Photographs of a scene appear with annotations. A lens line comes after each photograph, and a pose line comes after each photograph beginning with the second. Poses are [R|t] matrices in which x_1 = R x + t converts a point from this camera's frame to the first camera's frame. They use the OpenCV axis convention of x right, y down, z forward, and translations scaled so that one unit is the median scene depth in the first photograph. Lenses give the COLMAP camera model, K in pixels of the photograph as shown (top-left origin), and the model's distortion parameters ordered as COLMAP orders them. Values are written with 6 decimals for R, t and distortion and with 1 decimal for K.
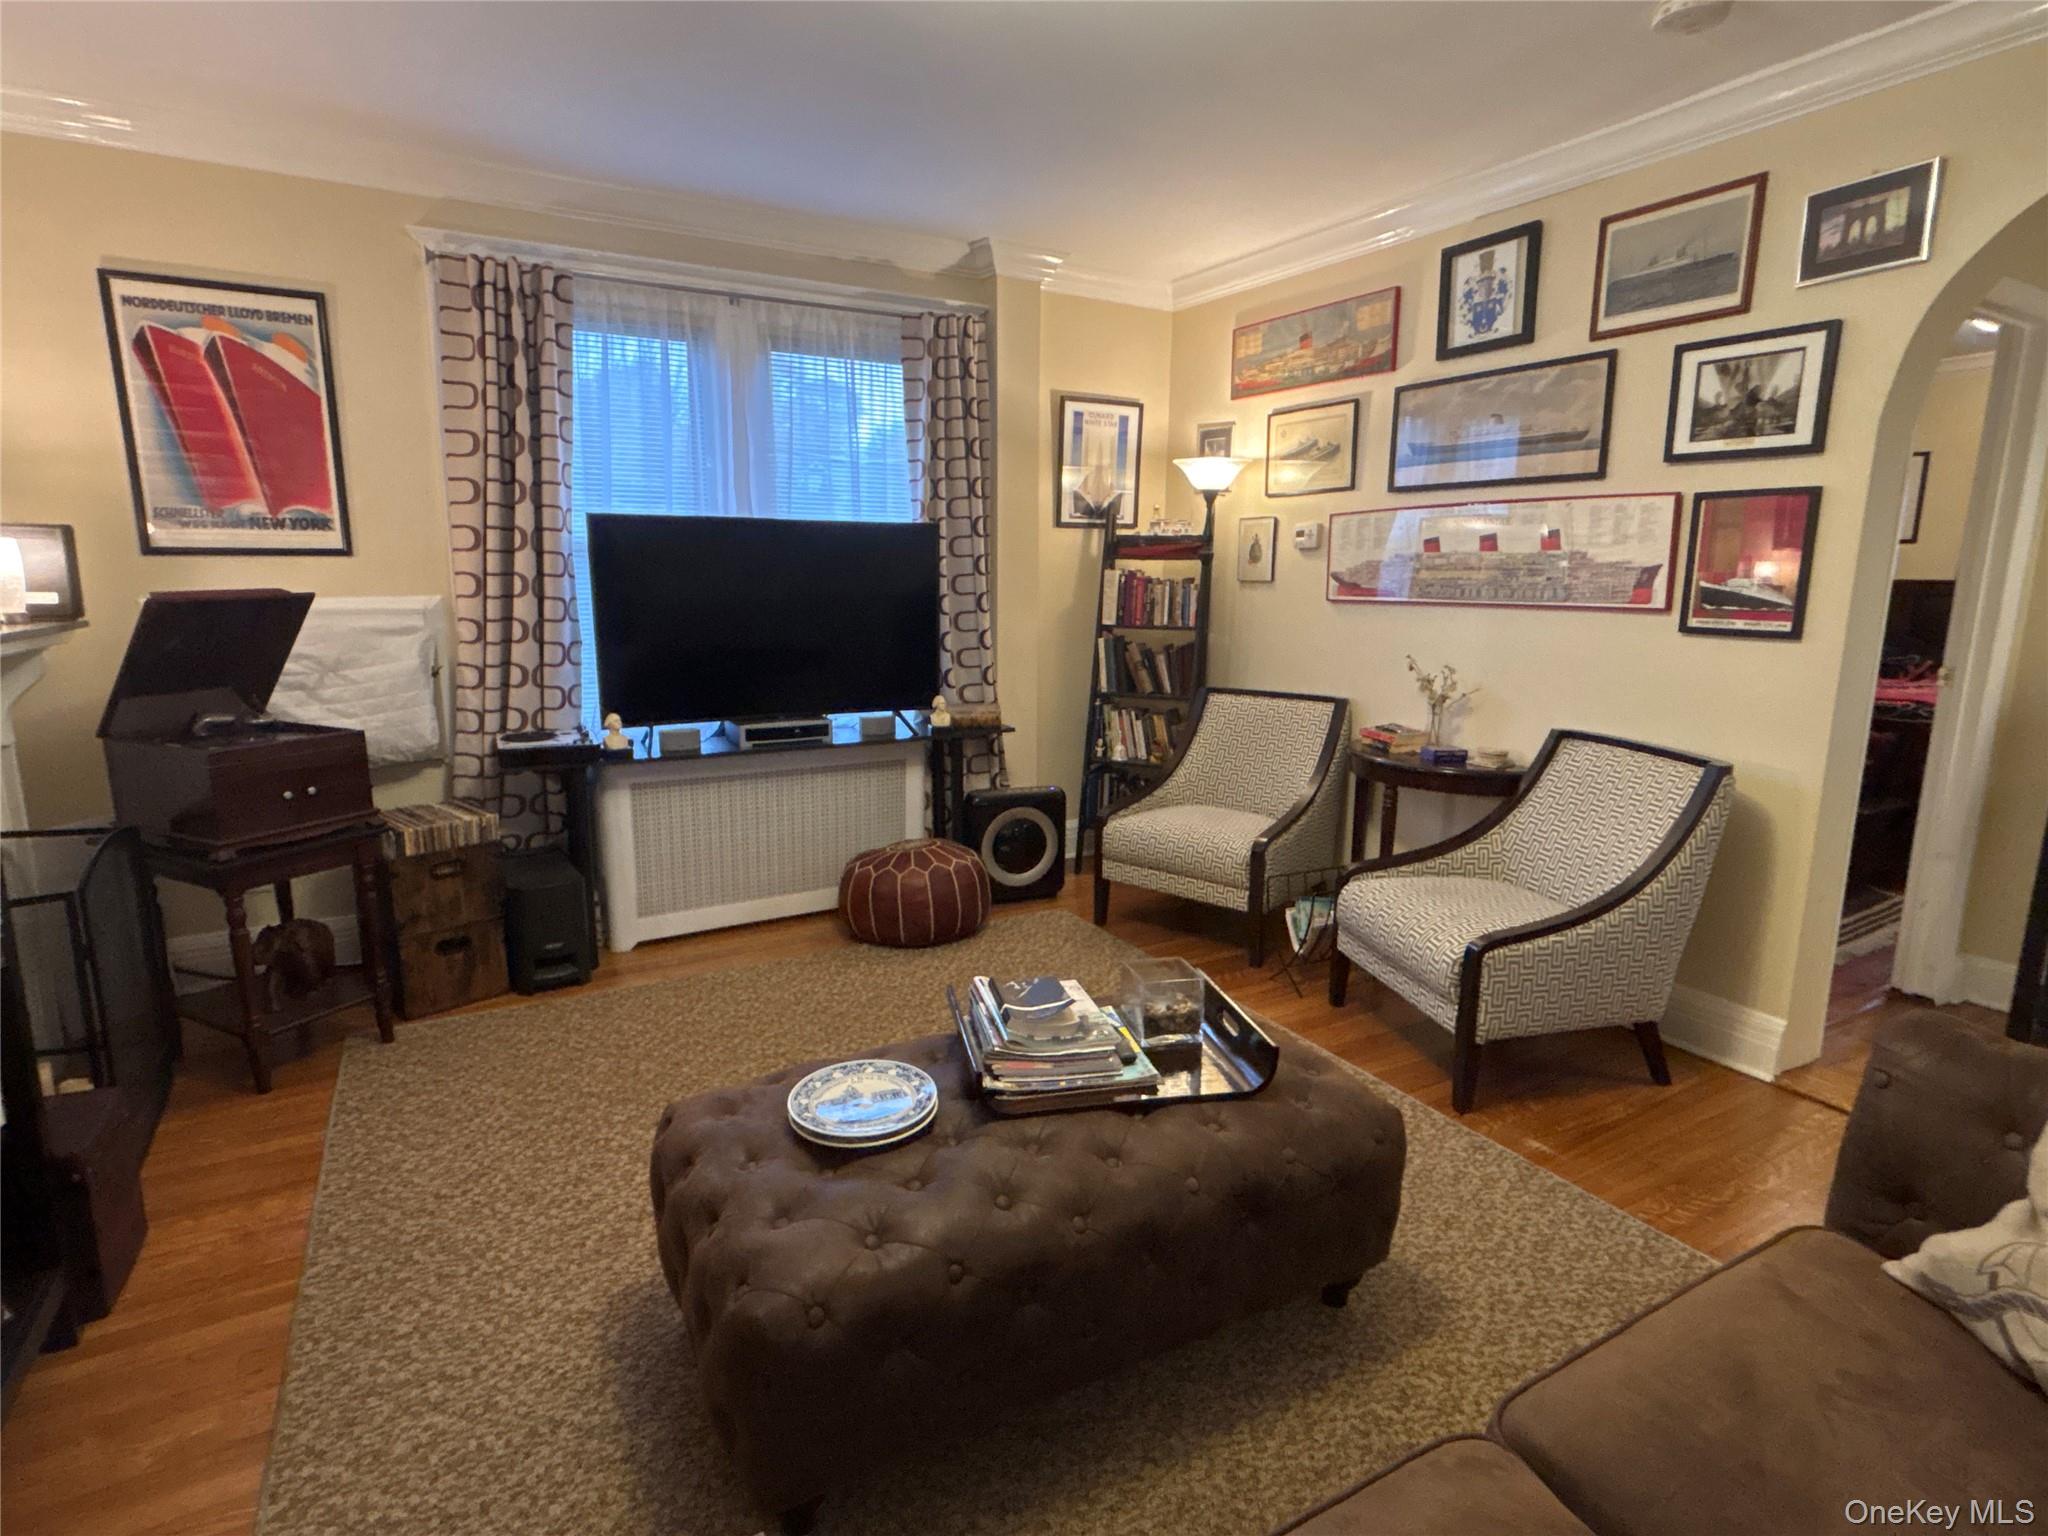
lens RADIAL K [[1015.9, 0, 1026.8], [0, 1015.9, 767.3], [0, 0, 1]] dist [-0.000424, -0.009965]
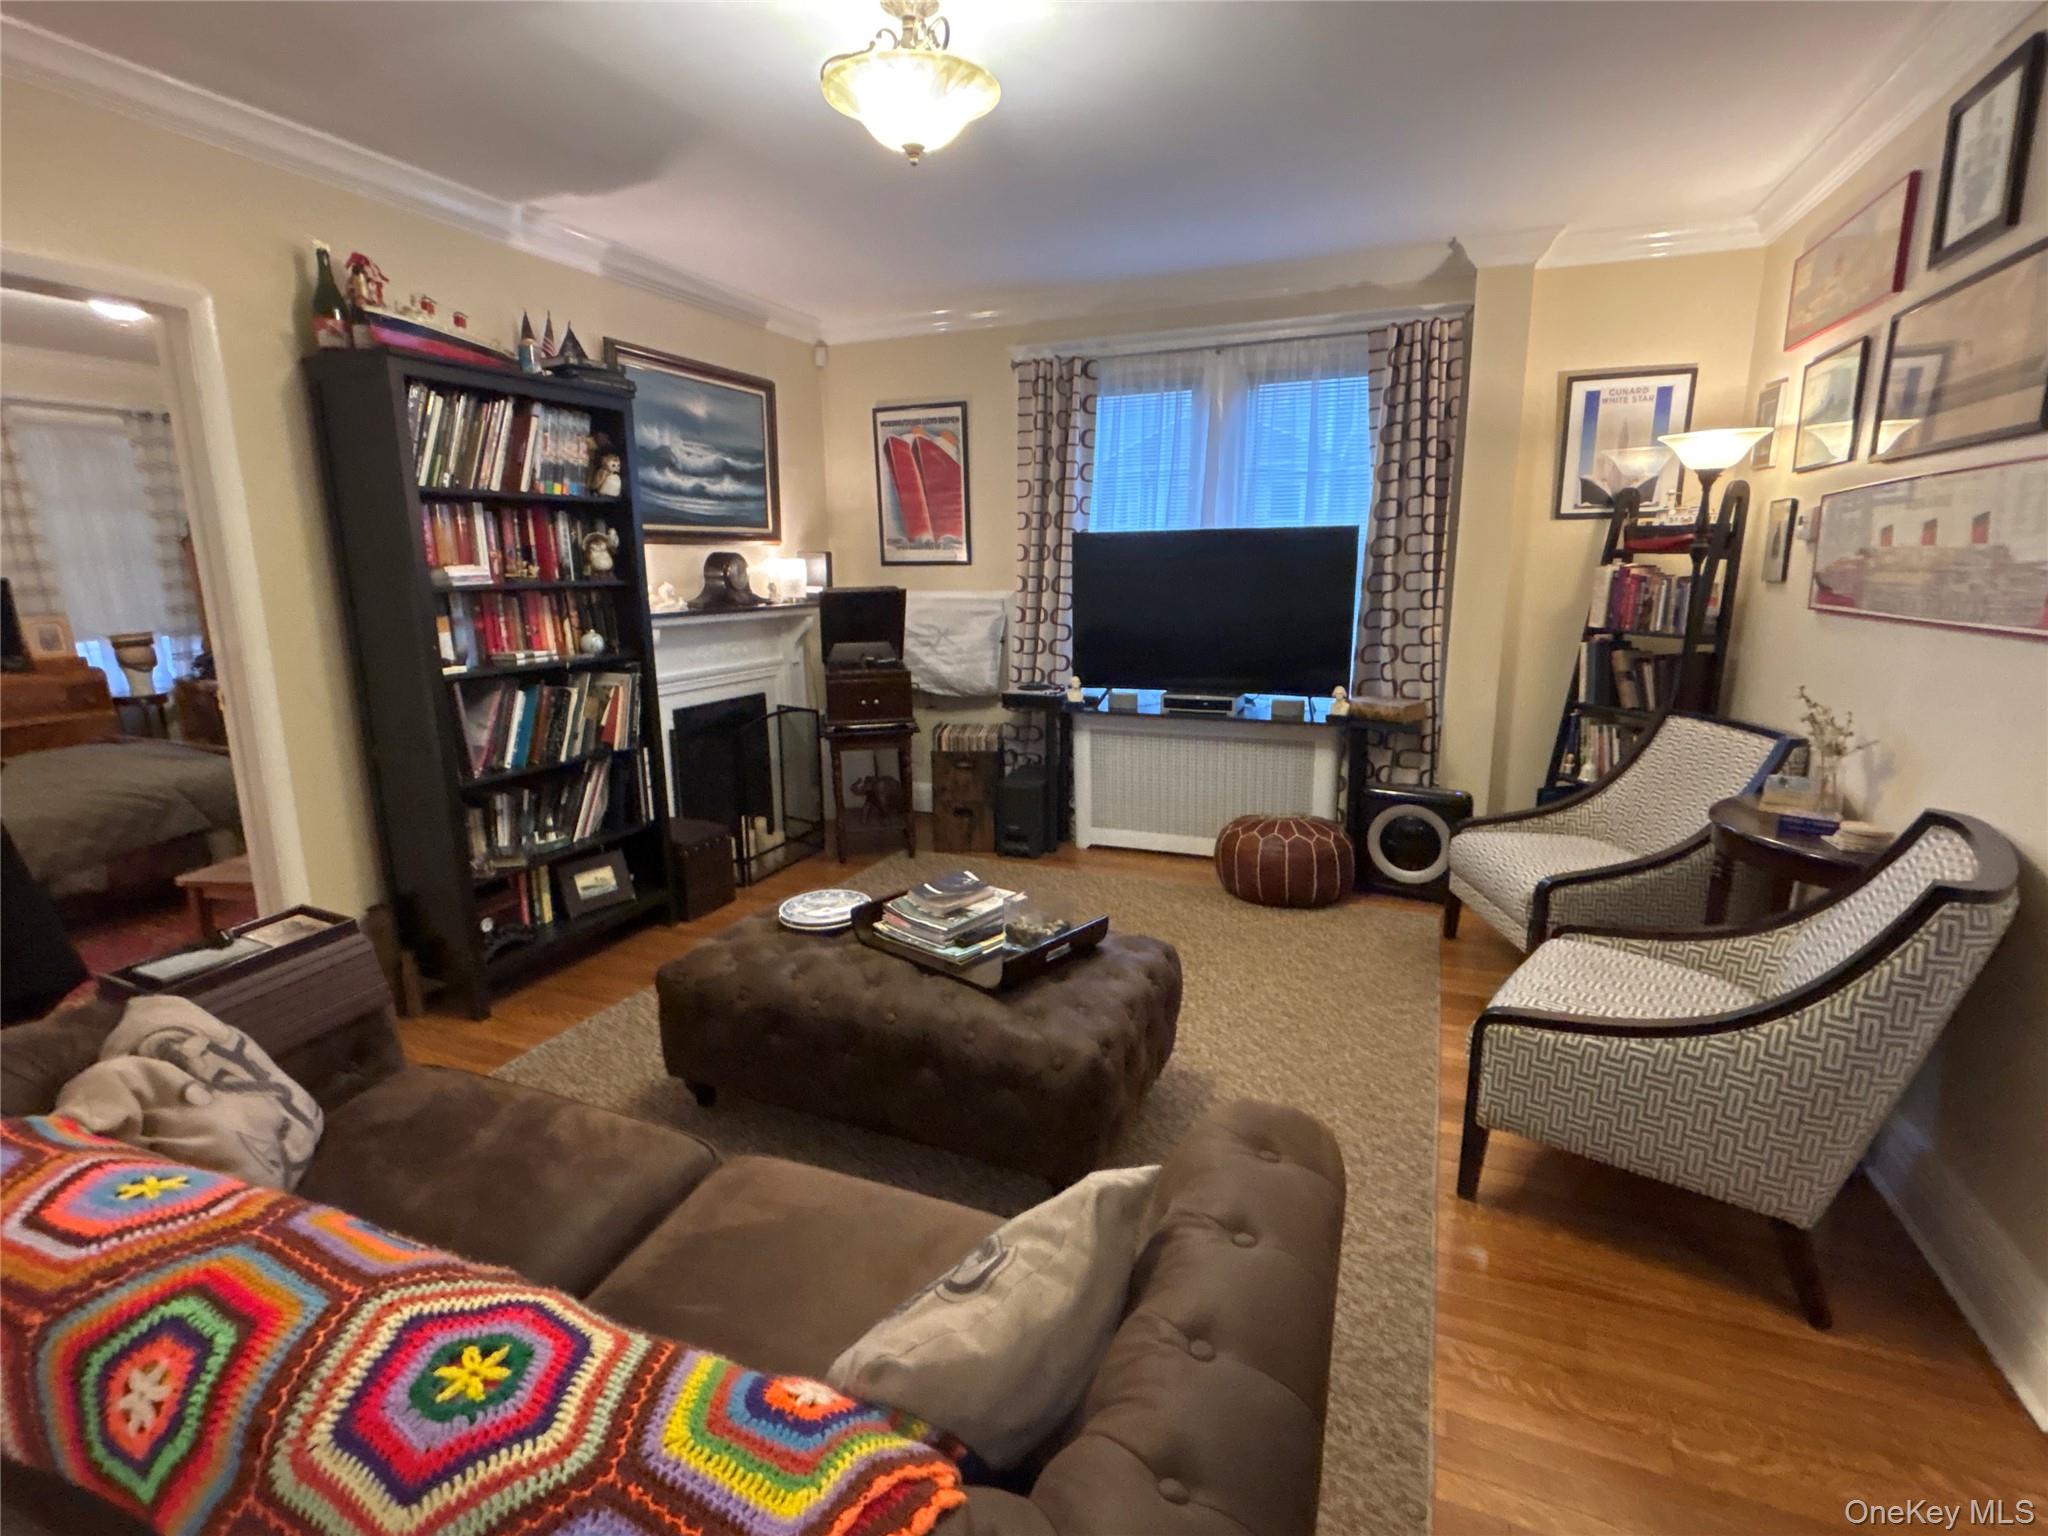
lens RADIAL K [[947.8, 0, 1037.5], [0, 947.8, 770.0], [0, 0, 1]] dist [-0.008229, -0.001009]
pose [[0.628316, 0.156296, -0.762096, 0.534452], [-0.133192, 0.986759, 0.092560, -0.036446], [0.766472, 0.043348, 0.640814, 0.121607]]
